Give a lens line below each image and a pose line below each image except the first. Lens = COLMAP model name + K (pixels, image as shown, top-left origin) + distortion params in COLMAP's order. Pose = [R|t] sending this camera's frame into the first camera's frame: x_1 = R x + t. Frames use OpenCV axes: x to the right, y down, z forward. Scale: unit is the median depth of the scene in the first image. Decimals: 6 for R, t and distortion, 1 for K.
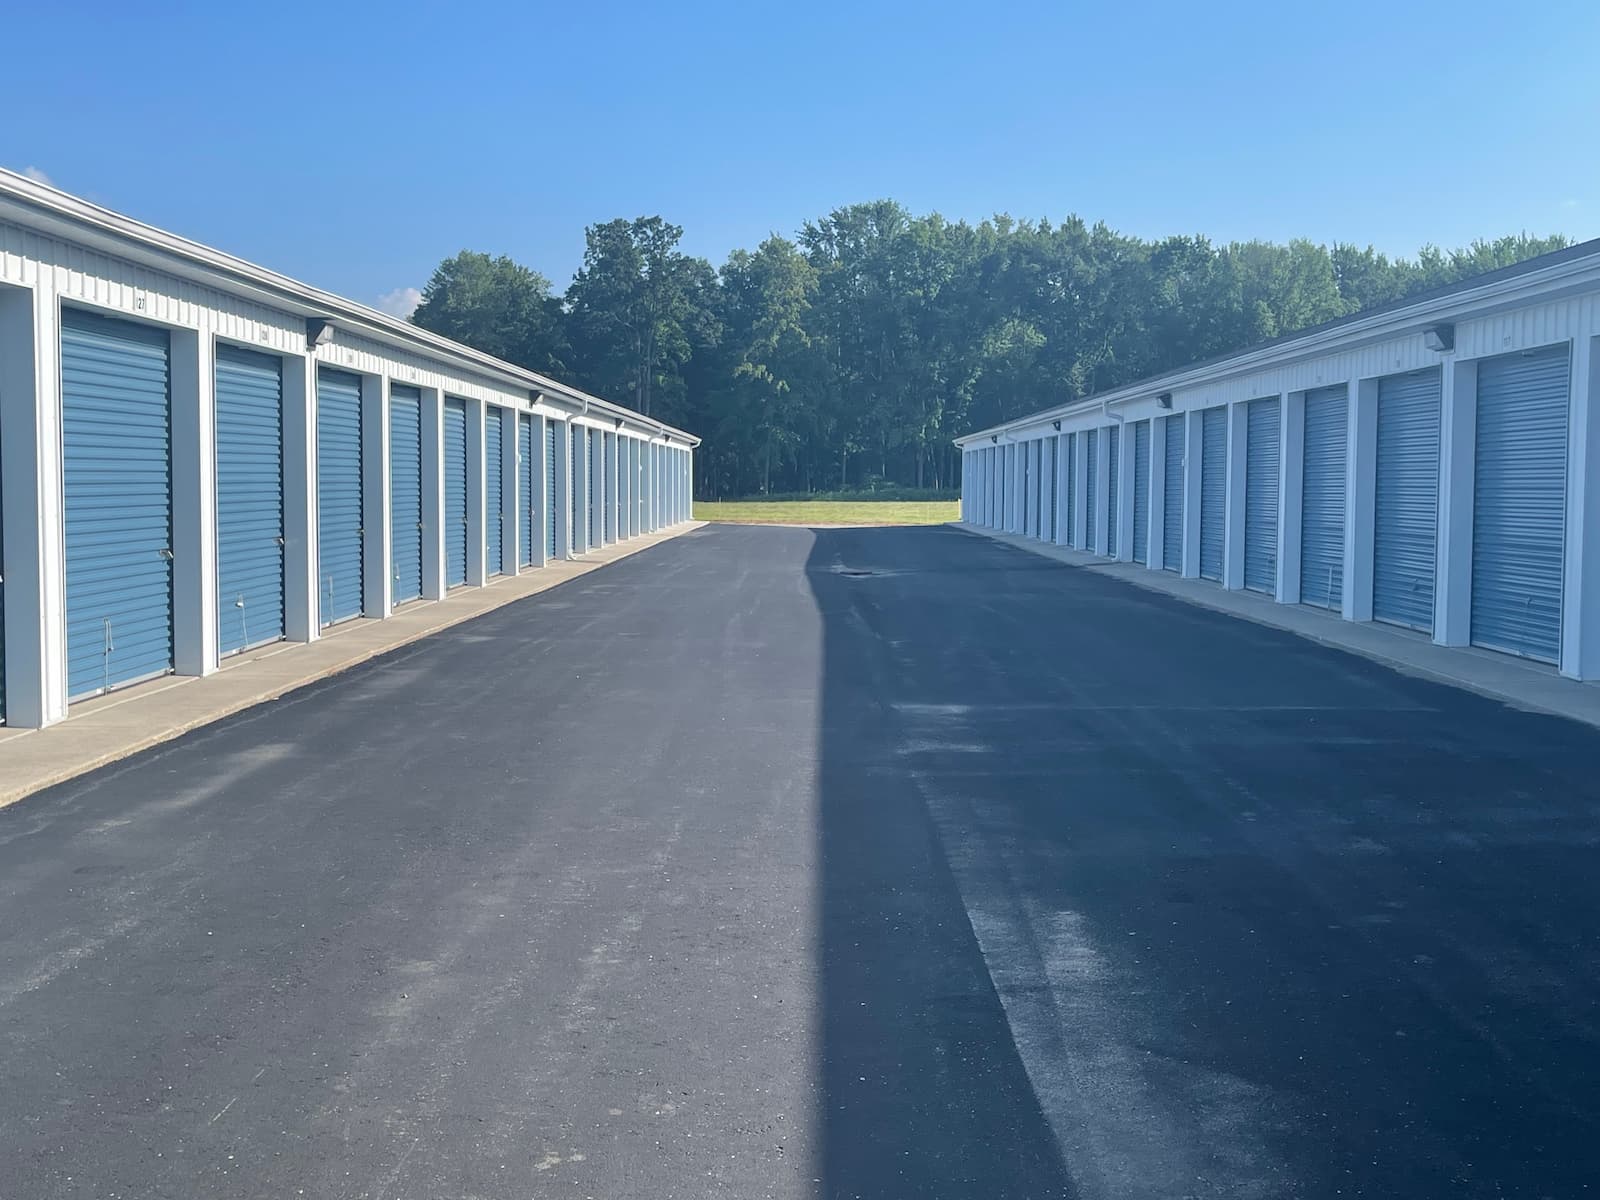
lens RADIAL K [[1590.0, 0, 800.0], [0, 1590.0, 600.0], [0, 0, 1]] dist [0.004897, 0.000093]
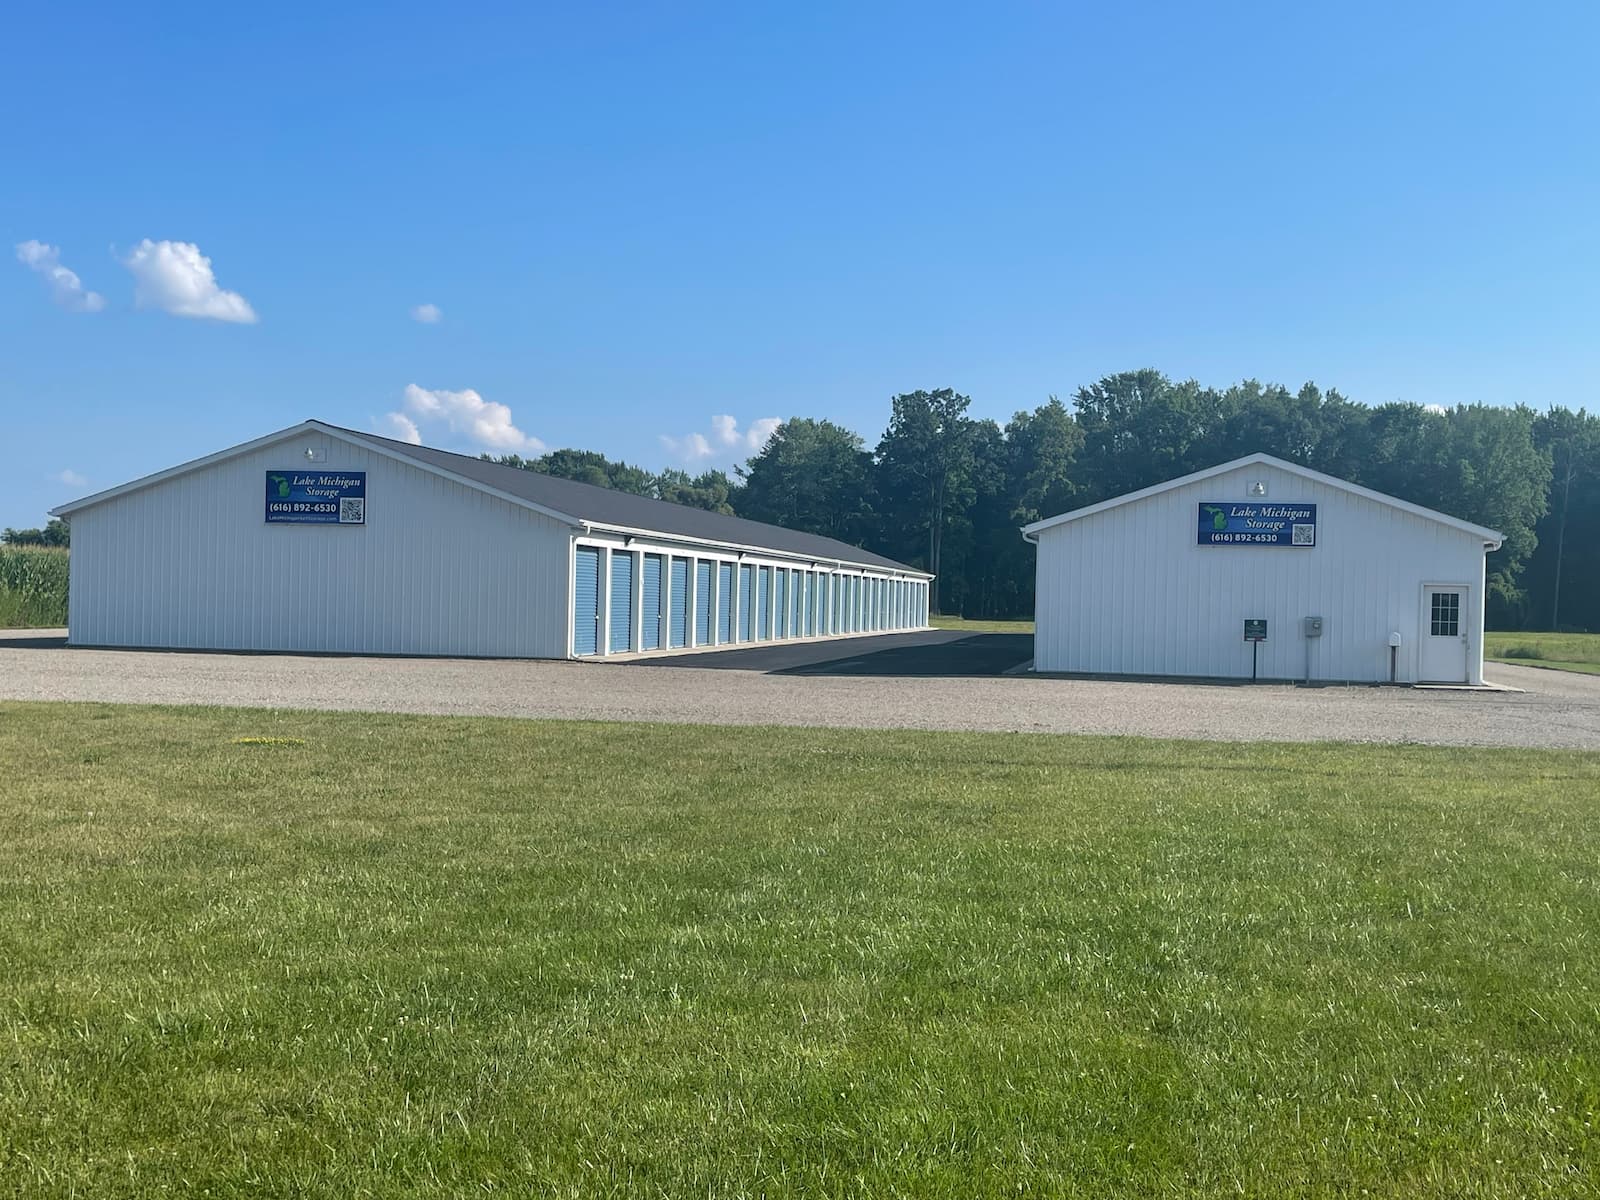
lens RADIAL K [[1795.4, 0, 800.0], [0, 1795.4, 600.0], [0, 0, 1]] dist [-0.002136, -0.013198]
pose [[0.979238, 0.018226, -0.201893, 0.076368], [-0.033941, 0.996632, -0.074651, 0.027259], [0.199852, 0.079953, 0.976559, -0.347168]]
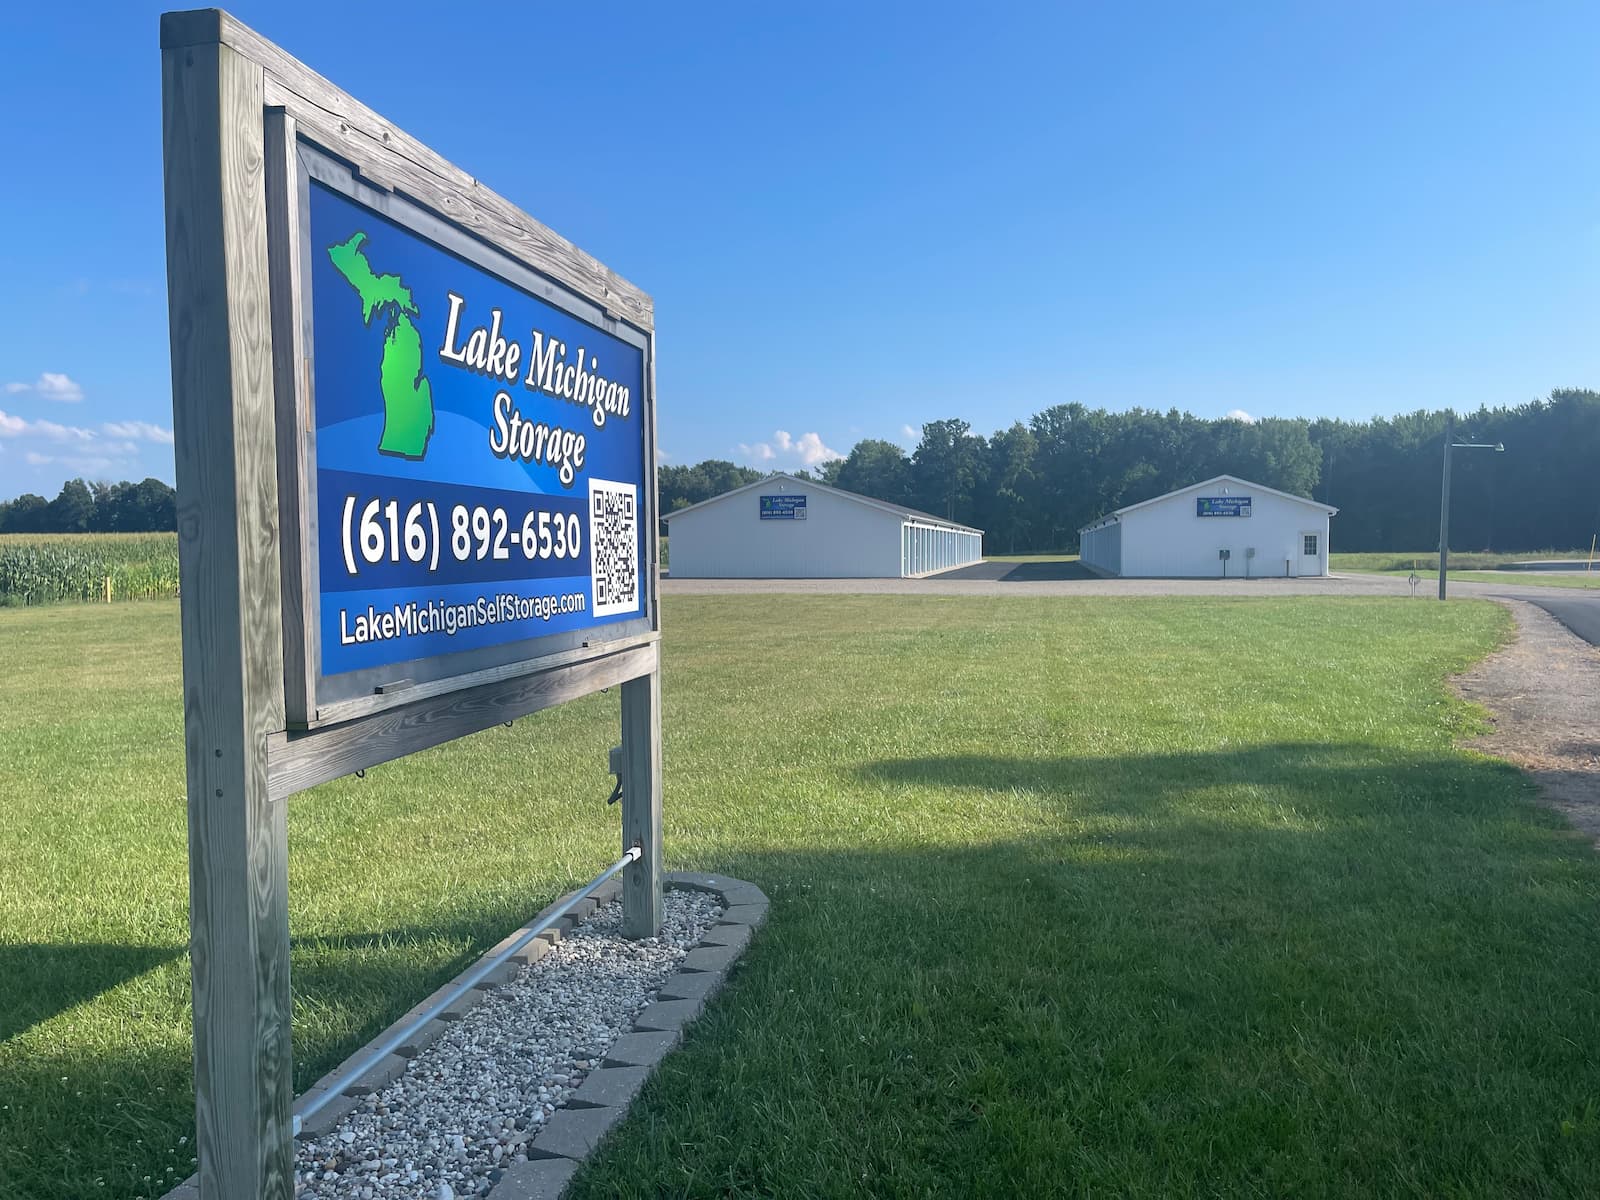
lens RADIAL K [[1179.3, 0, 800.0], [0, 1179.3, 600.0], [0, 0, 1]] dist [-0.004346, -0.005795]
pose [[0.977850, -0.004083, -0.209265, 0.026963], [-0.002342, 0.999534, -0.030450, 0.037940], [0.209292, 0.030266, 0.977385, -0.501302]]
